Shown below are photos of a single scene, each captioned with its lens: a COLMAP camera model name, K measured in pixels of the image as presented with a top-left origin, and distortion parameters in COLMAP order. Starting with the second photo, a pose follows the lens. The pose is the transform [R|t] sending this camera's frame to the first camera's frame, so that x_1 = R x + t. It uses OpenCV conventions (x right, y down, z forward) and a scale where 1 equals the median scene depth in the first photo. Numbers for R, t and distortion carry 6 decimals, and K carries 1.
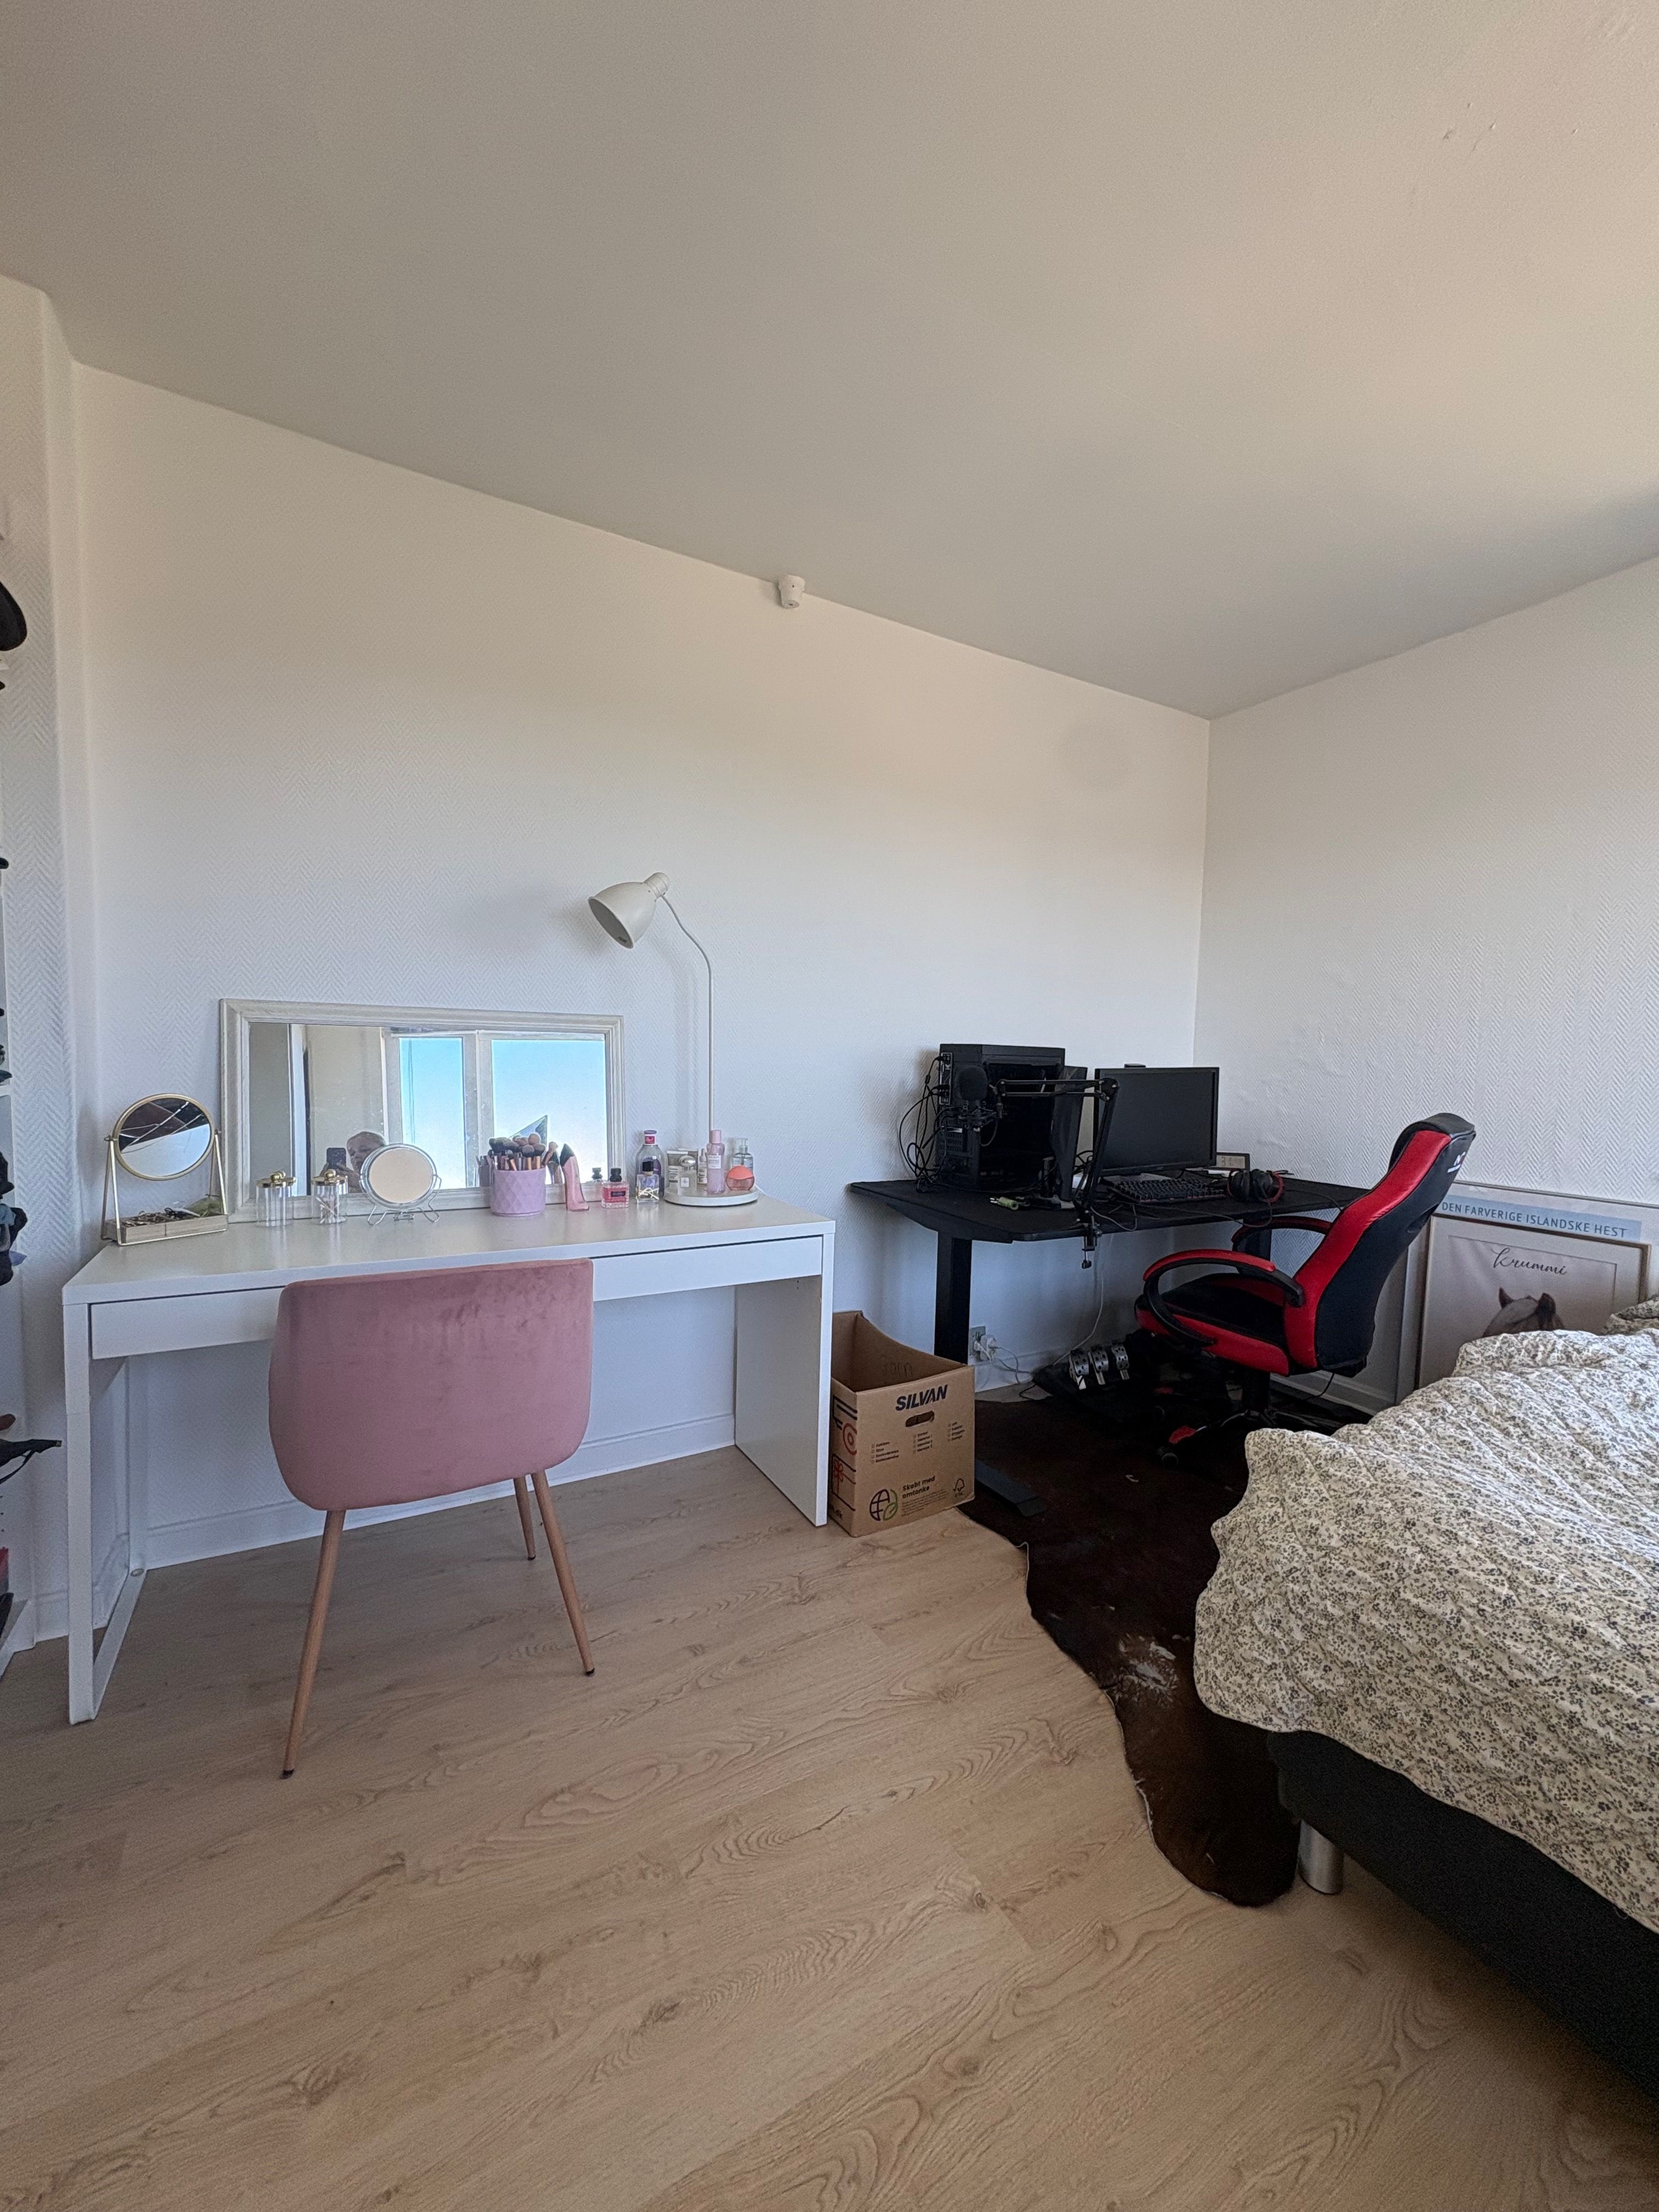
lens RADIAL K [[884.0, 0, 832.7], [0, 884.0, 1101.7], [0, 0, 1]] dist [0.001777, -0.000114]
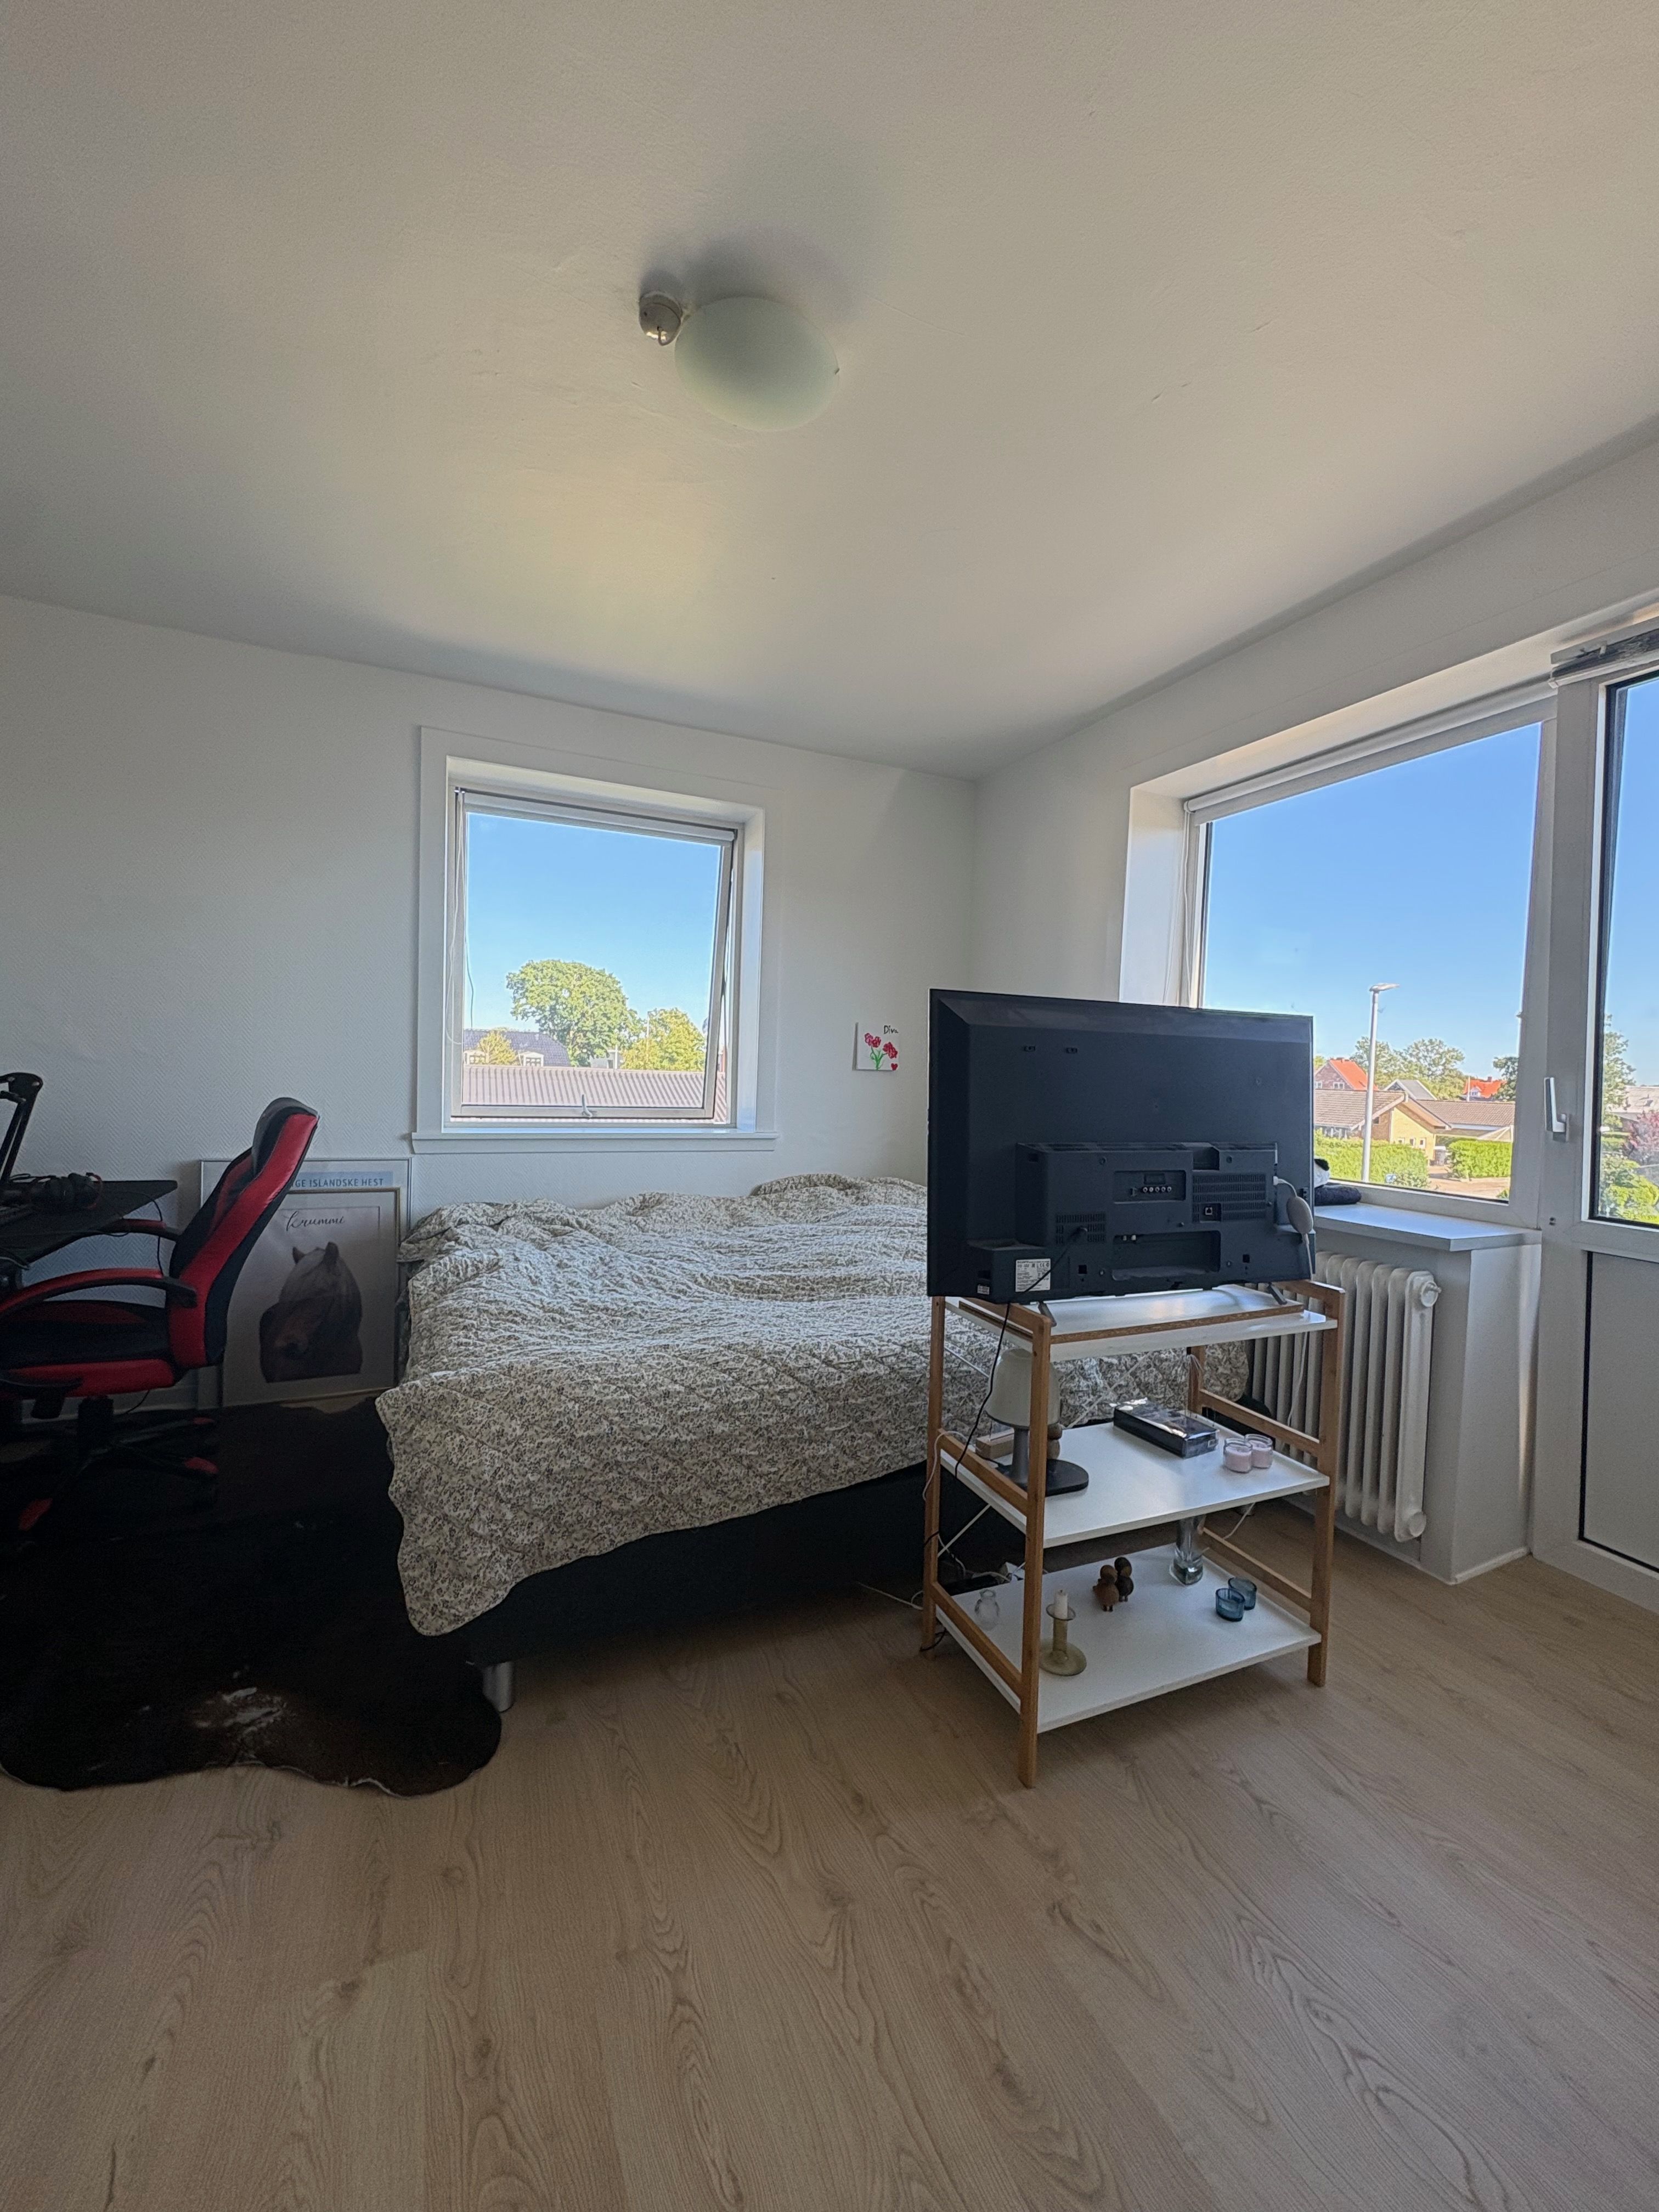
lens RADIAL K [[884.0, 0, 831.4], [0, 884.0, 1099.8], [0, 0, 1]] dist [0.001777, -0.000114]
pose [[0.088652, -0.051569, 0.994727, -0.656857], [0.022522, 0.998507, 0.049758, -0.045103], [-0.995808, 0.017992, 0.089681, 0.410328]]
